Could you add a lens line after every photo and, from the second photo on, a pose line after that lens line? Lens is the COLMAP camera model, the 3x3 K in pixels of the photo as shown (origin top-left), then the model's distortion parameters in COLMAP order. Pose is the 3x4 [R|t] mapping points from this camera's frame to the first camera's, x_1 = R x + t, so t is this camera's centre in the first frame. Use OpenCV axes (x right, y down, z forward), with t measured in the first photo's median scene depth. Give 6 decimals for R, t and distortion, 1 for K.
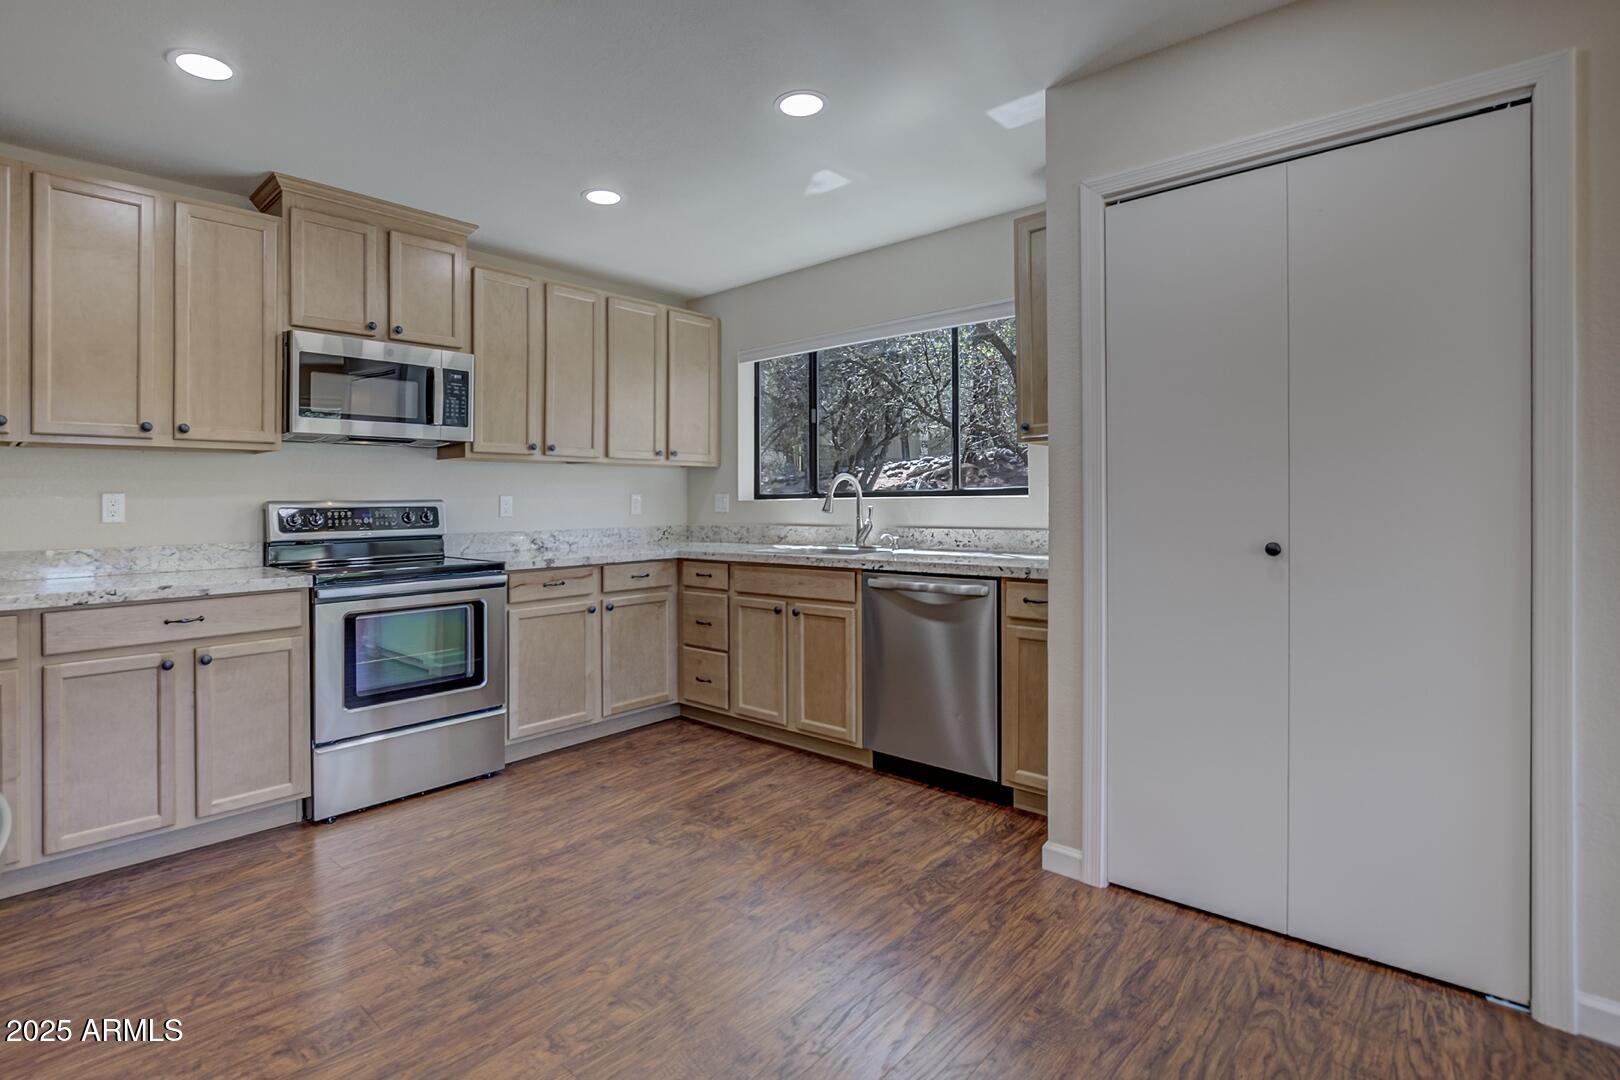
lens RADIAL K [[765.5, 0, 809.5], [0, 765.5, 516.3], [0, 0, 1]] dist [-0.000550, -0.000387]
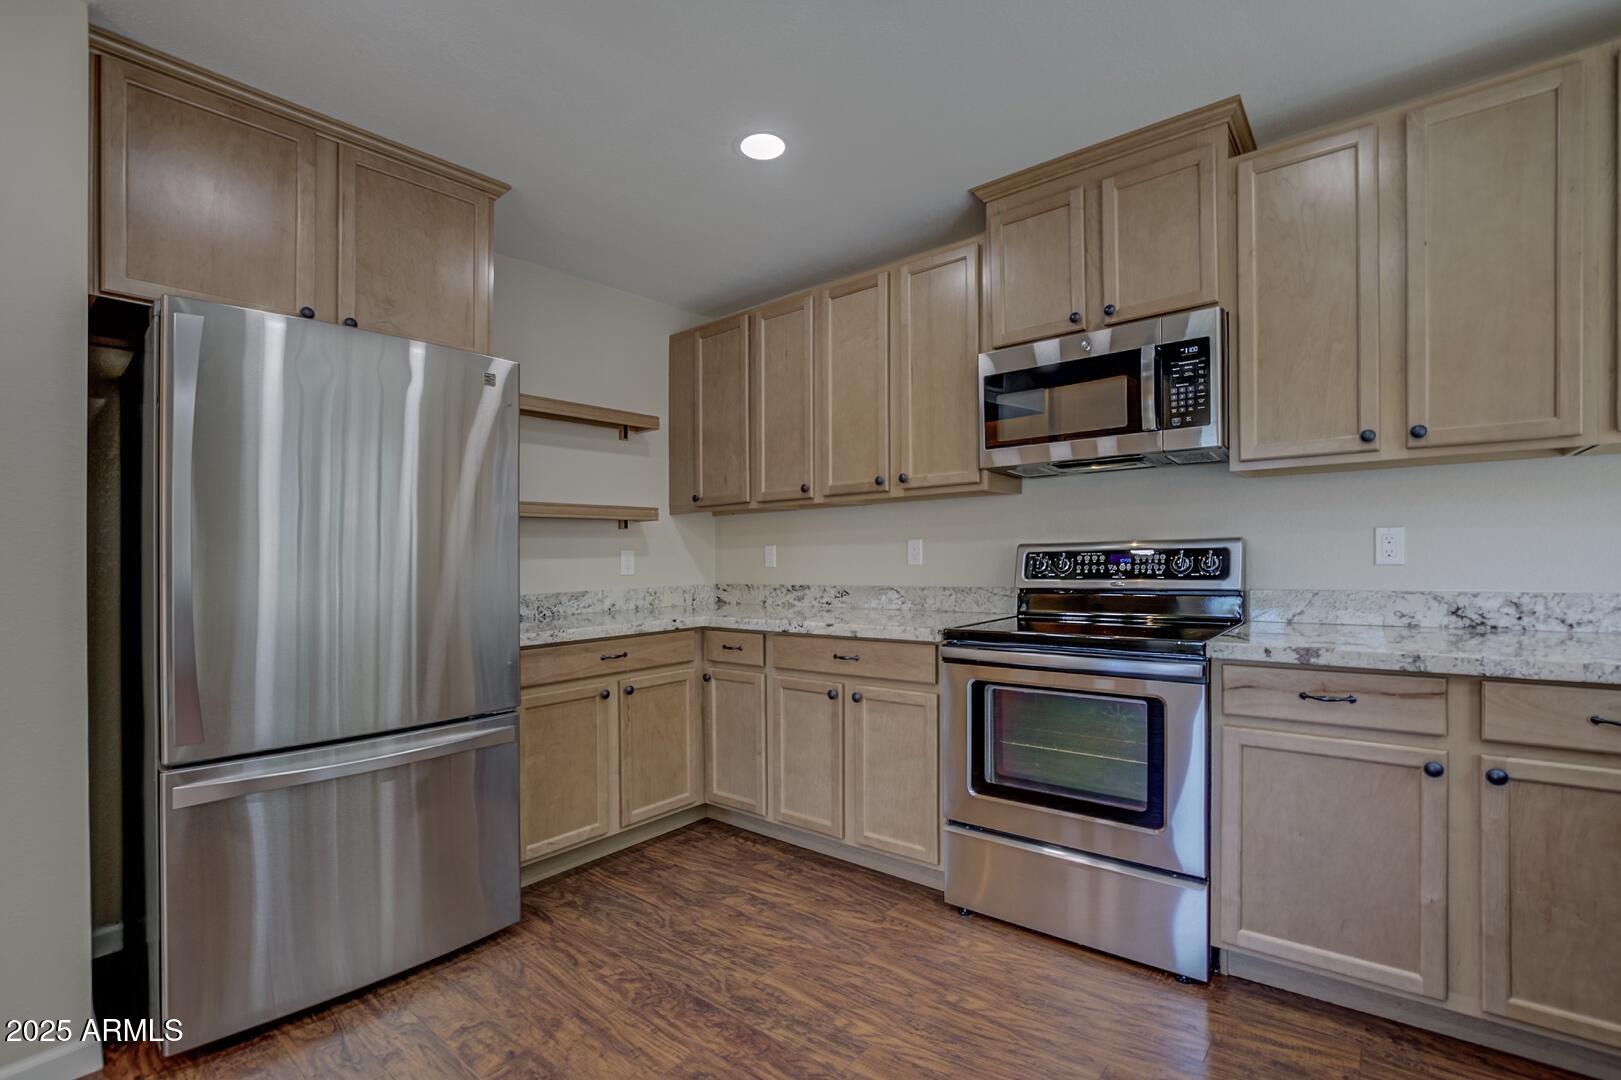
lens RADIAL K [[741.7, 0, 810.2], [0, 741.7, 563.9], [0, 0, 1]] dist [-0.018991, -0.000061]
pose [[0.009350, 0.022570, -0.999702, 0.183487], [0.001875, 0.999743, 0.022588, -0.016370], [0.999955, -0.002086, 0.009305, 0.732622]]
